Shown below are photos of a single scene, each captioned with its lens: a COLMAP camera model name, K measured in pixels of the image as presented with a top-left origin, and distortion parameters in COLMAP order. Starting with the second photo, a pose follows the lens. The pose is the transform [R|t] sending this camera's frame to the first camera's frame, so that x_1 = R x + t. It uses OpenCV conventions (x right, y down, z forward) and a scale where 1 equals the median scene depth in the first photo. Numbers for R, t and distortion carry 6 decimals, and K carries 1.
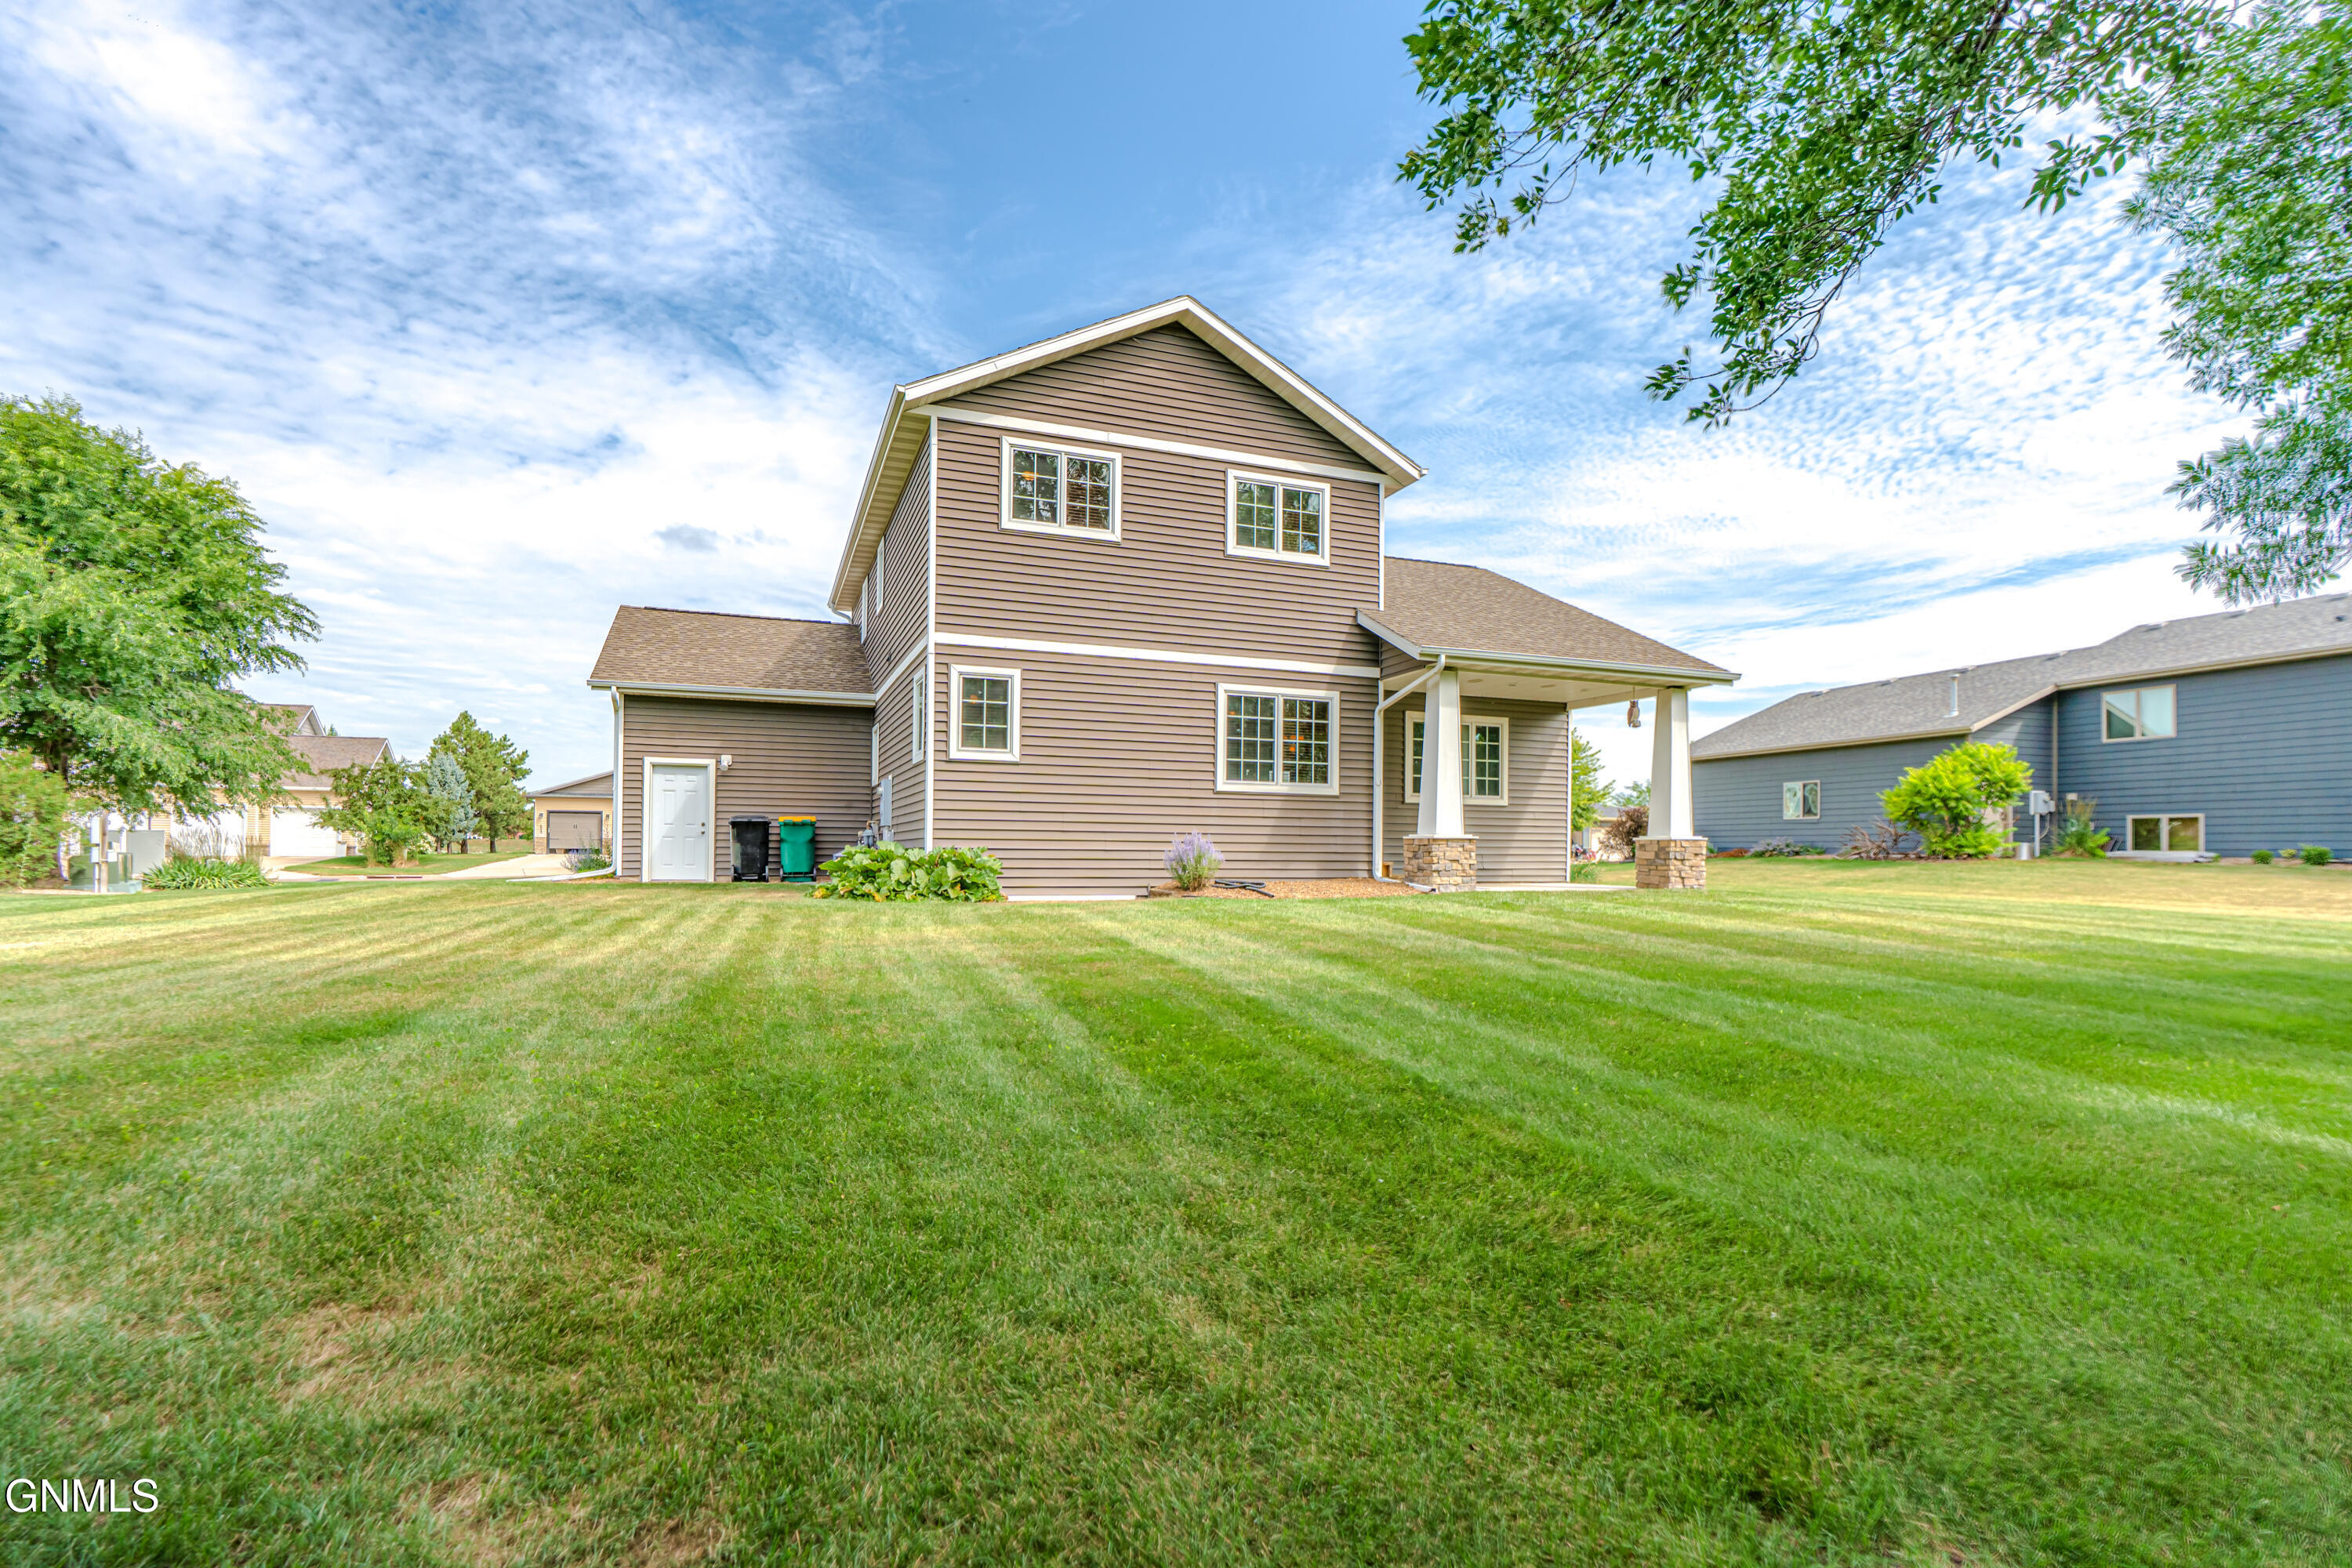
lens RADIAL K [[1107.9, 0, 1181.0], [0, 1107.9, 862.8], [0, 0, 1]] dist [-0.008013, 0.001149]
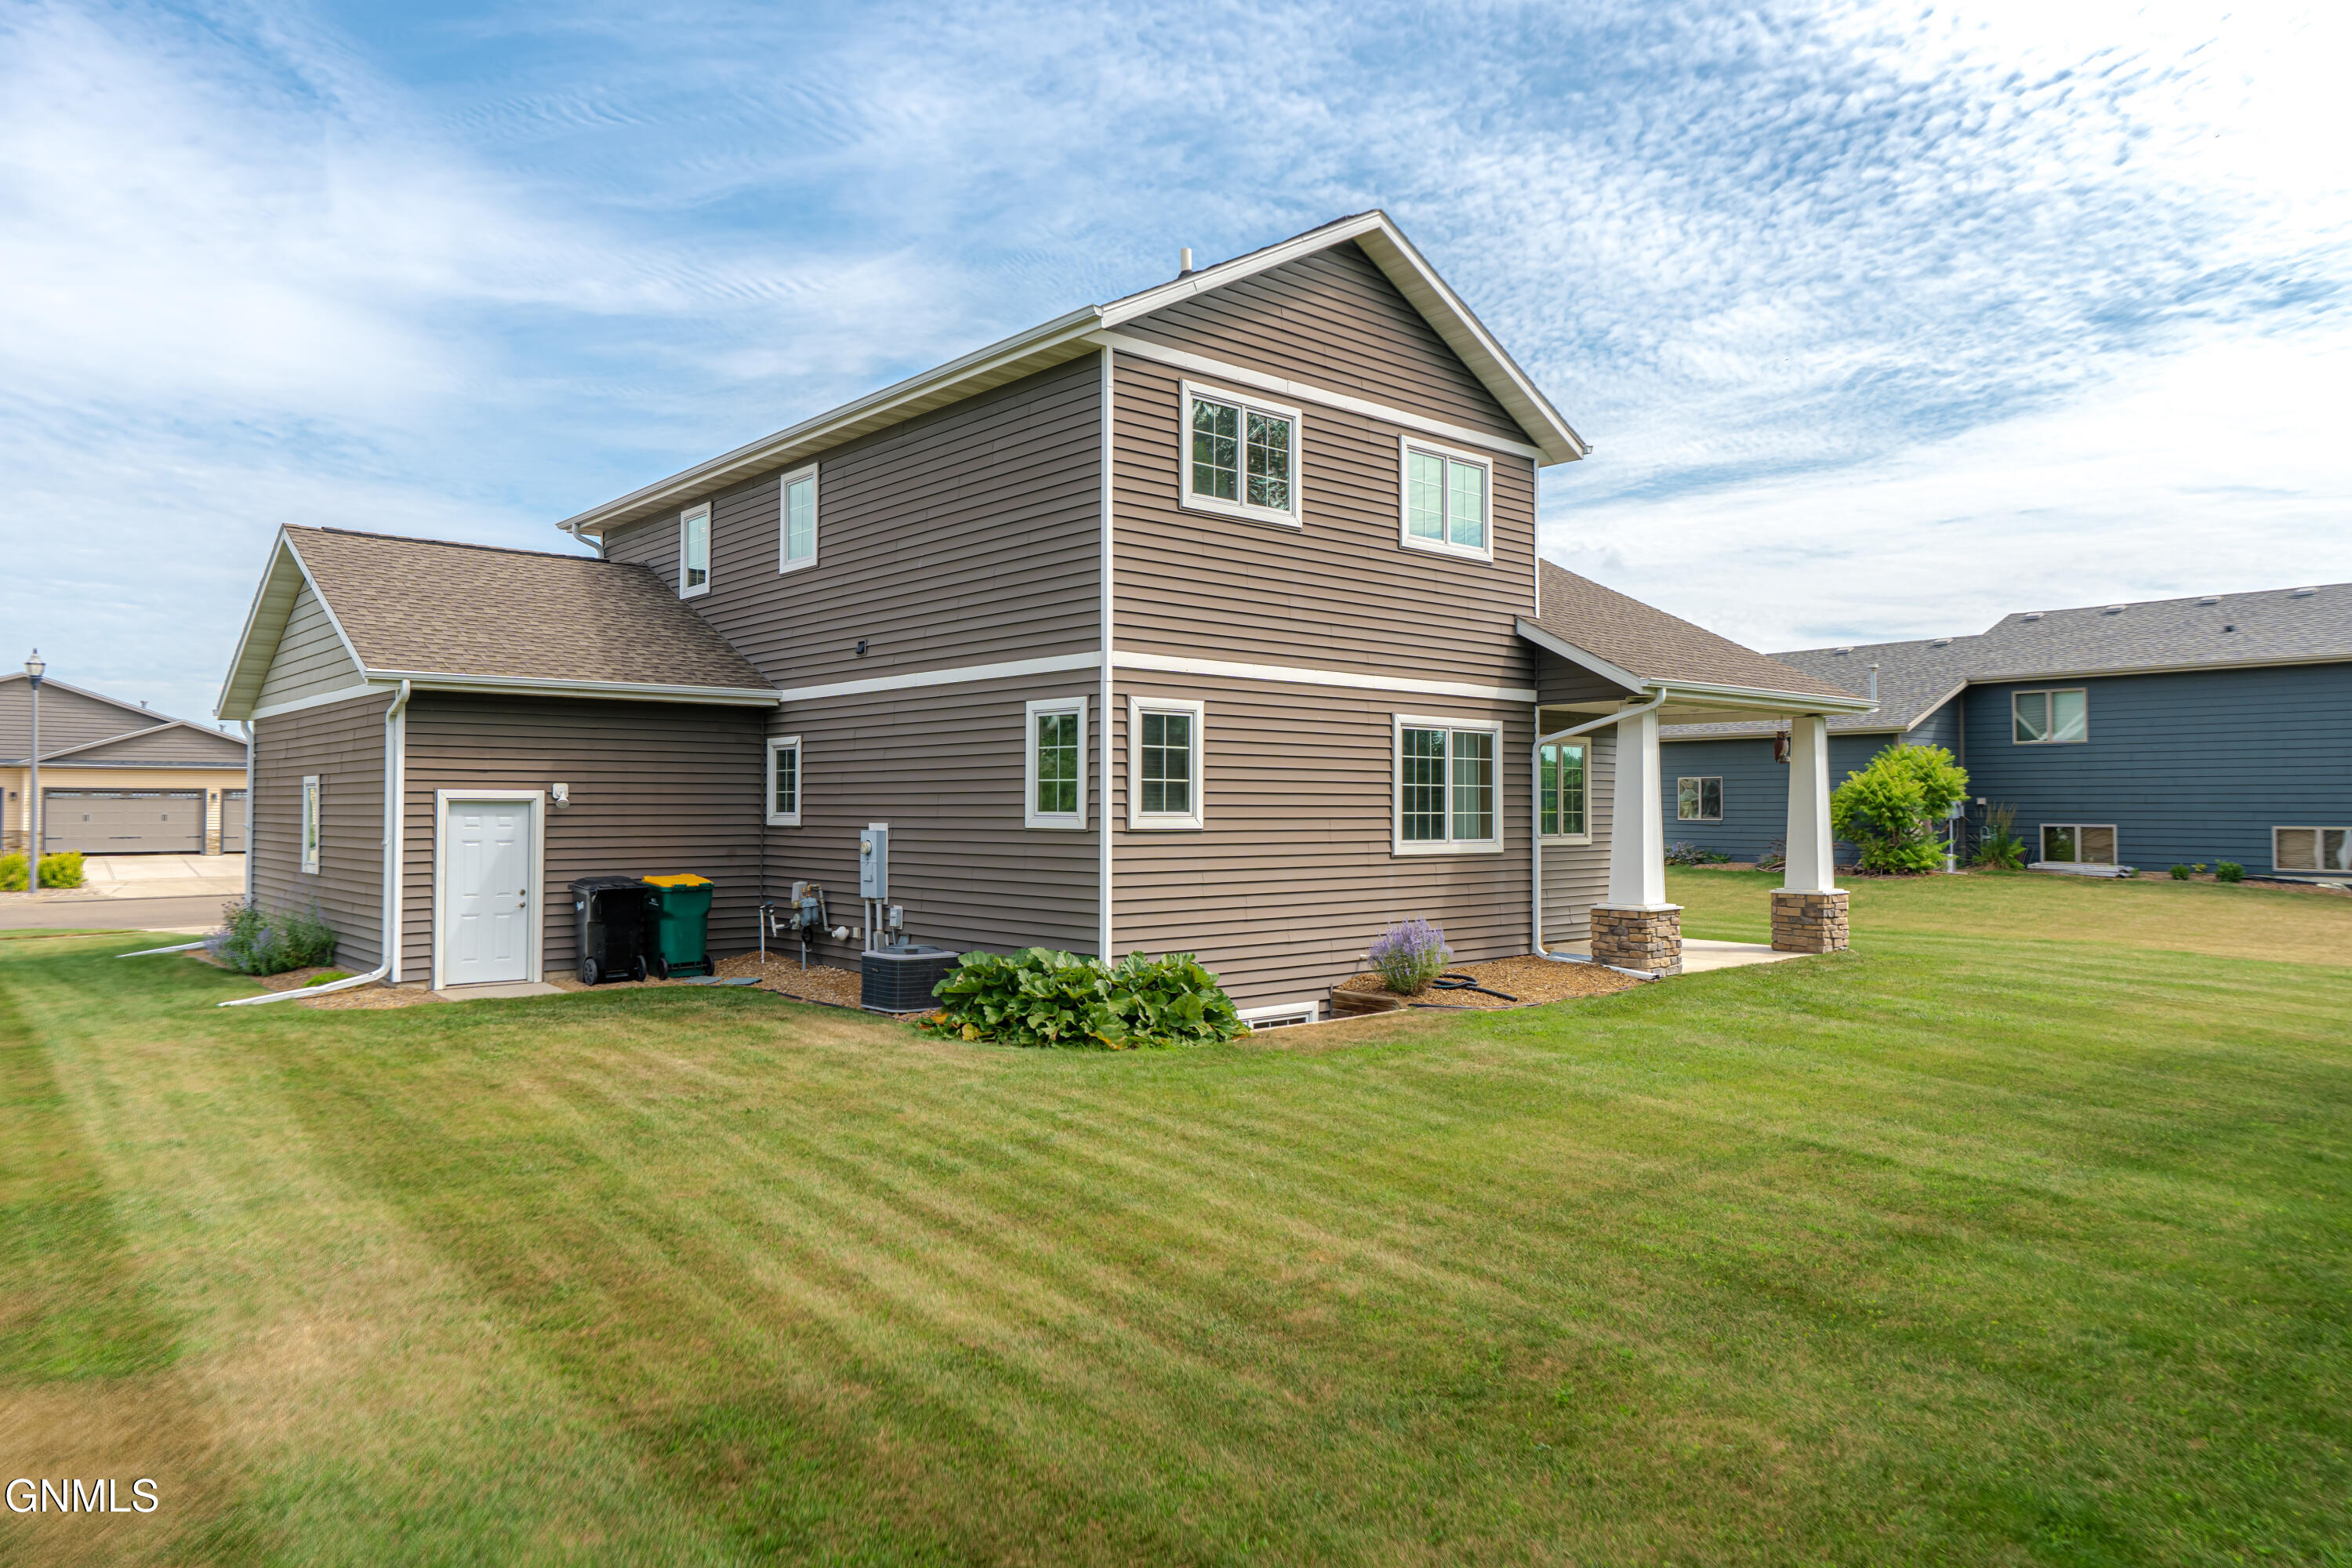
lens RADIAL K [[1511.0, 0, 1176.0], [0, 1511.0, 784.0], [0, 0, 1]] dist [-0.004706, 0.001022]
pose [[0.941038, 0.000260, 0.338302, -0.271862], [0.008457, 0.999669, -0.024292, -0.053228], [-0.338196, 0.025720, 0.940724, 0.043705]]
